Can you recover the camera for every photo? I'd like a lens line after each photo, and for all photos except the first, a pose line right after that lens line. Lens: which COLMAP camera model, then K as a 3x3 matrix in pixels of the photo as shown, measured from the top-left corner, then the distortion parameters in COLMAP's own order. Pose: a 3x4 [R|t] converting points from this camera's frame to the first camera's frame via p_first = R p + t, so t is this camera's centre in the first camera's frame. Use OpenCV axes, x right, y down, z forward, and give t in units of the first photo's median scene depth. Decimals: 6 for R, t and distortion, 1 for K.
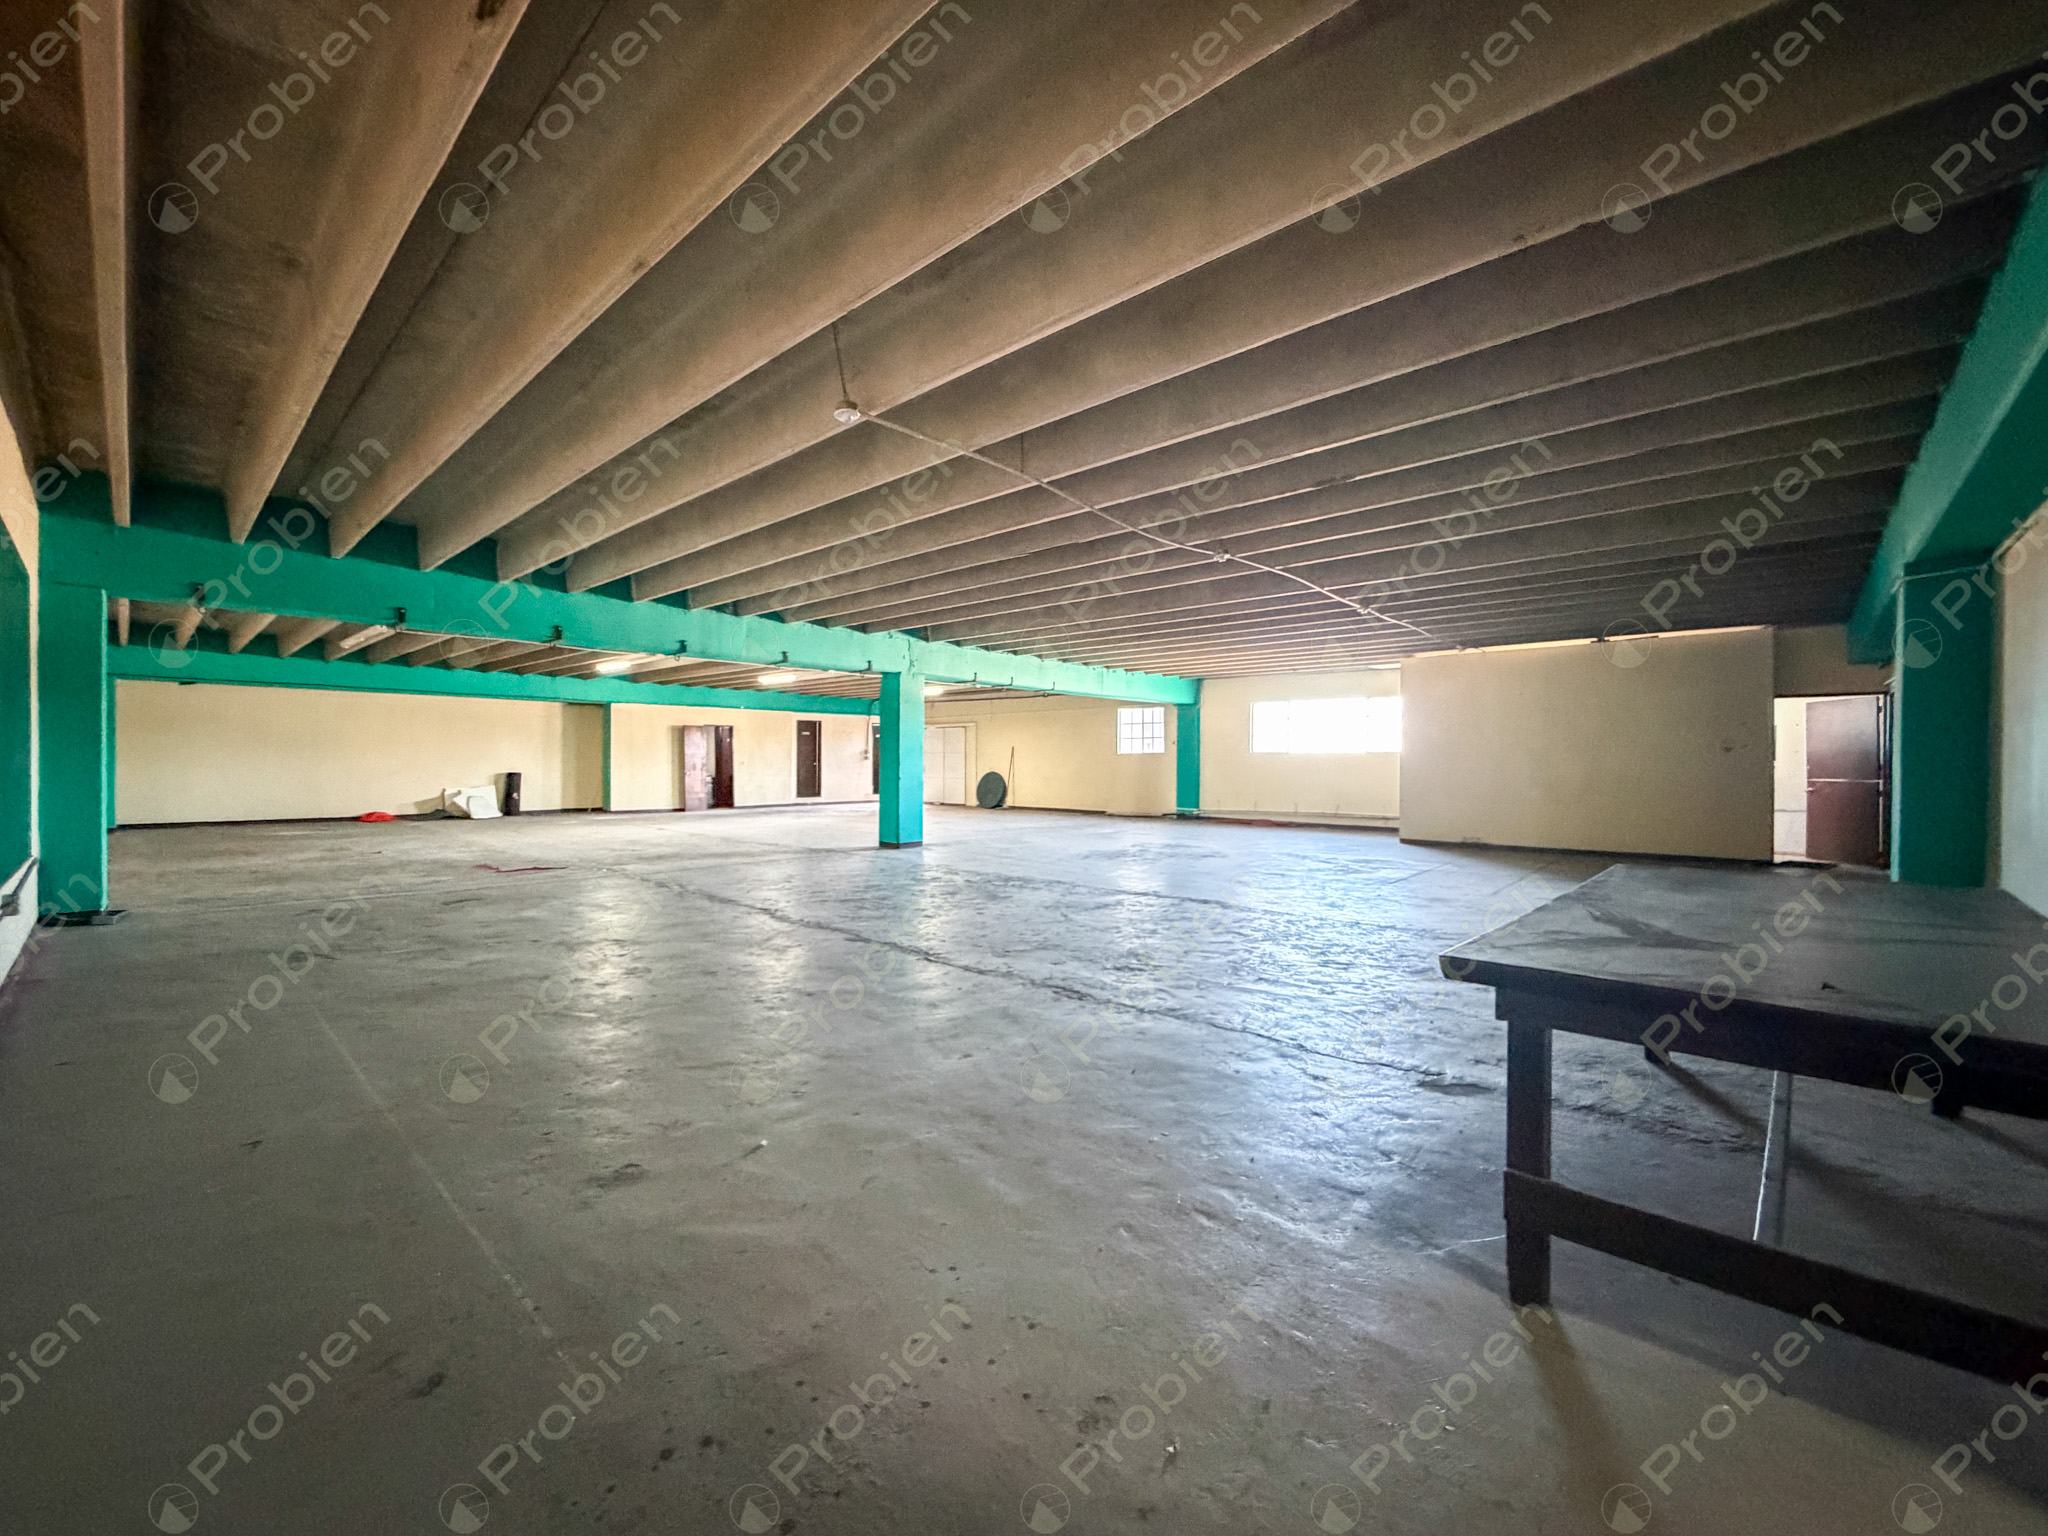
lens RADIAL K [[871.0, 0, 1024.0], [0, 871.0, 768.0], [0, 0, 1]] dist [-0.000670, 0.000270]
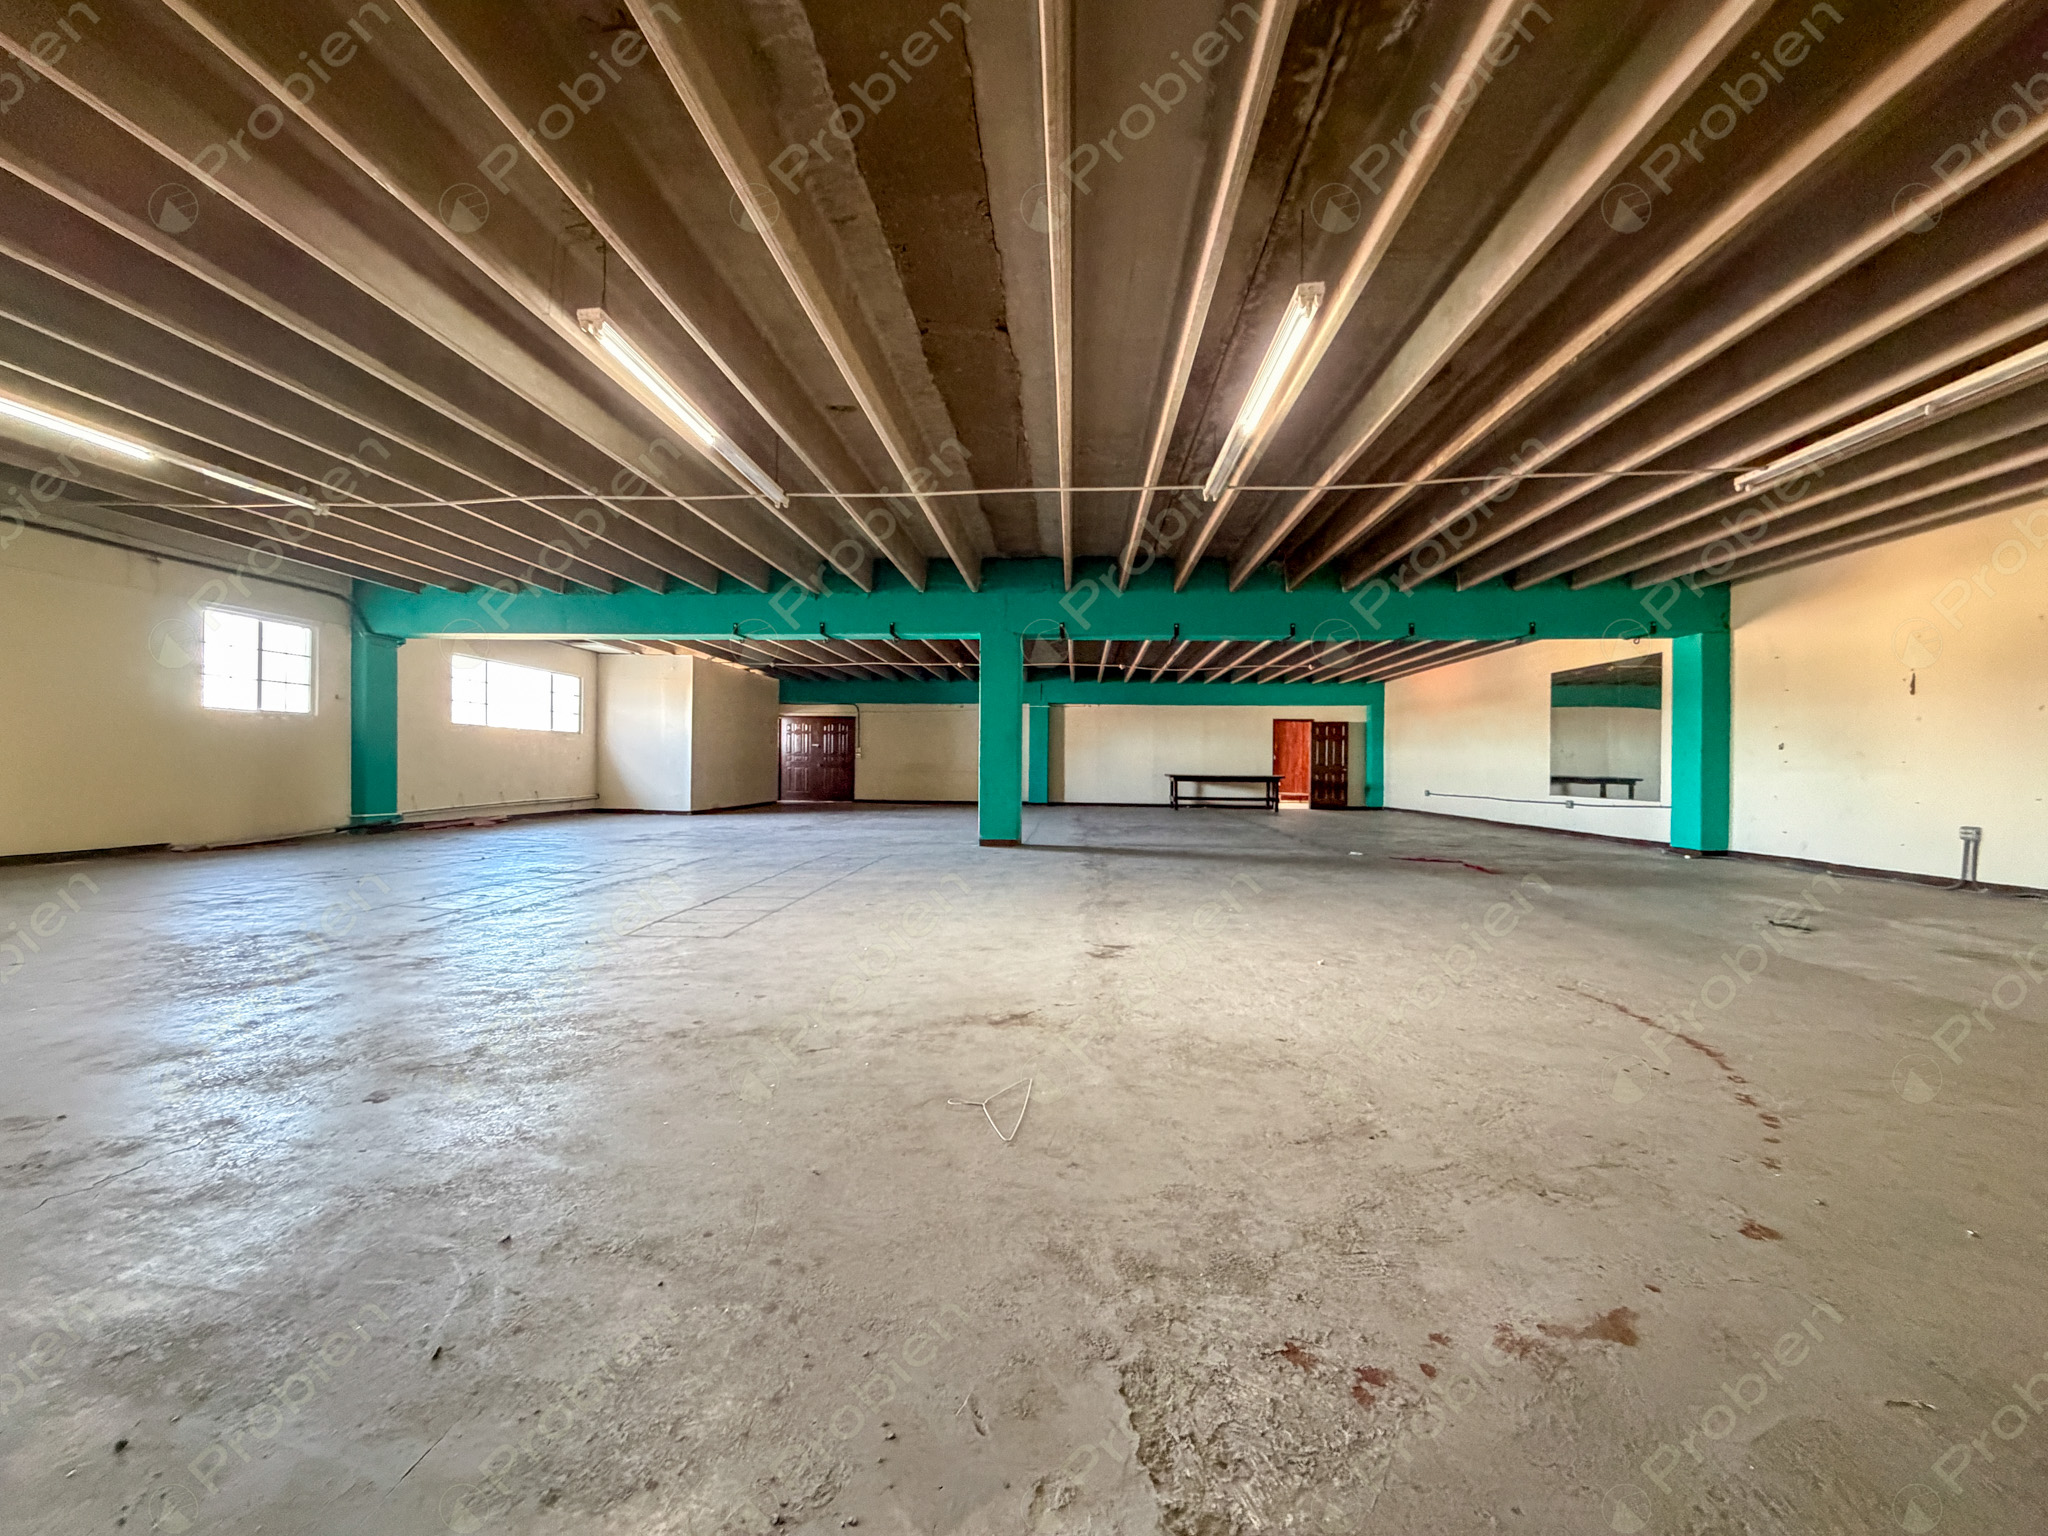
lens RADIAL K [[871.0, 0, 1024.0], [0, 871.0, 768.0], [0, 0, 1]] dist [-0.000670, 0.000270]
pose [[1.000000, -0.000237, 0.000169, -1.001181], [0.000237, 1.000000, -0.000165, -0.000419], [-0.000169, 0.000165, 1.000000, 0.001046]]
